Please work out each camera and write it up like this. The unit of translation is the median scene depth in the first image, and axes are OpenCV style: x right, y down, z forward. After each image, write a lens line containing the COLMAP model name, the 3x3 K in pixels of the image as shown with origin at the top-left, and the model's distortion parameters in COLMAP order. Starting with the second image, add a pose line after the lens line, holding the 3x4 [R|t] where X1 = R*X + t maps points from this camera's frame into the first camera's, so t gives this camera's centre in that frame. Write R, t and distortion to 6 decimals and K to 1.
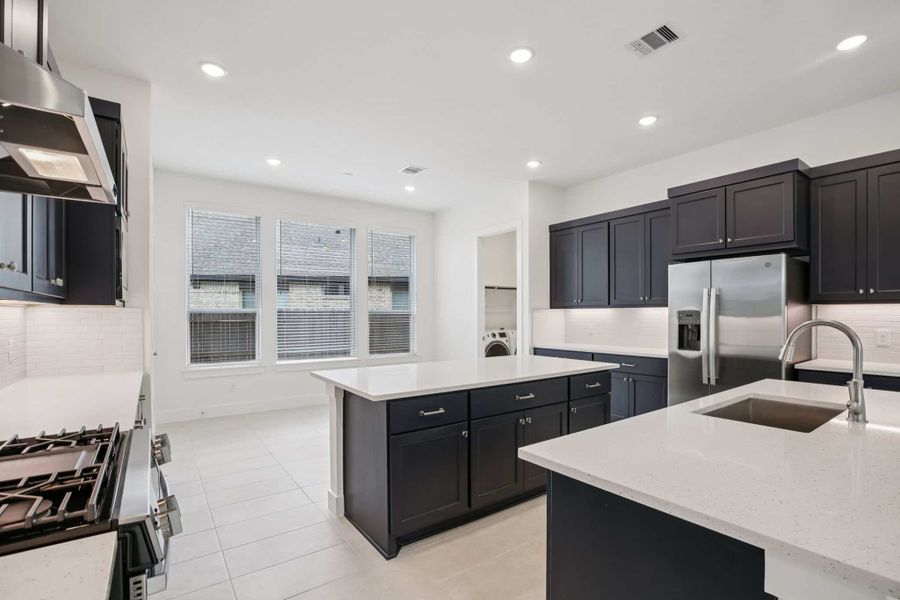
lens RADIAL K [[420.0, 0, 449.0], [0, 420.0, 320.3], [0, 0, 1]] dist [0.029440, -0.000094]
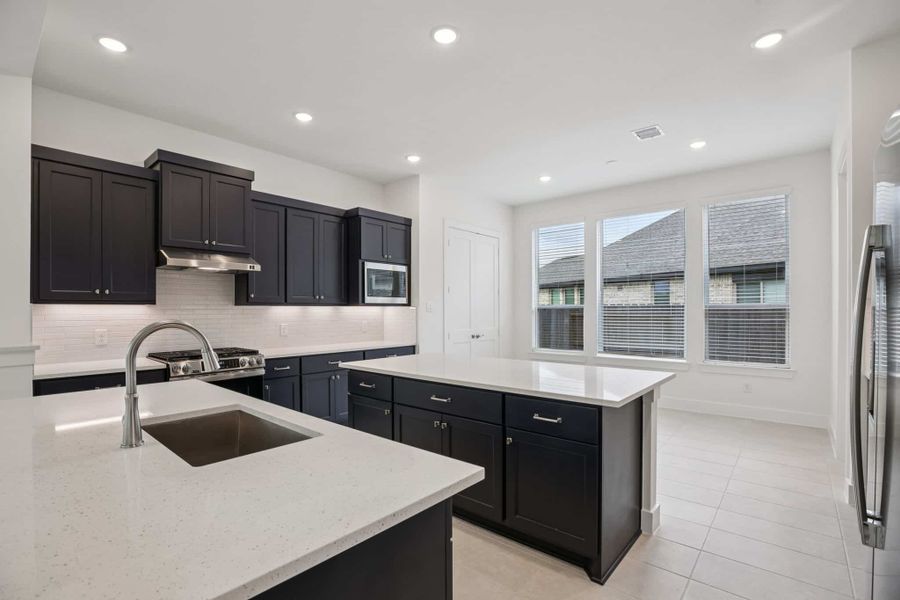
lens RADIAL K [[426.4, 0, 451.6], [0, 426.4, 309.2], [0, 0, 1]] dist [-0.001528, 0.000011]
pose [[0.245579, 0.005802, -0.969359, 0.616934], [-0.016300, 0.999865, 0.001855, -0.012004], [0.969240, 0.015345, 0.245640, 0.438266]]
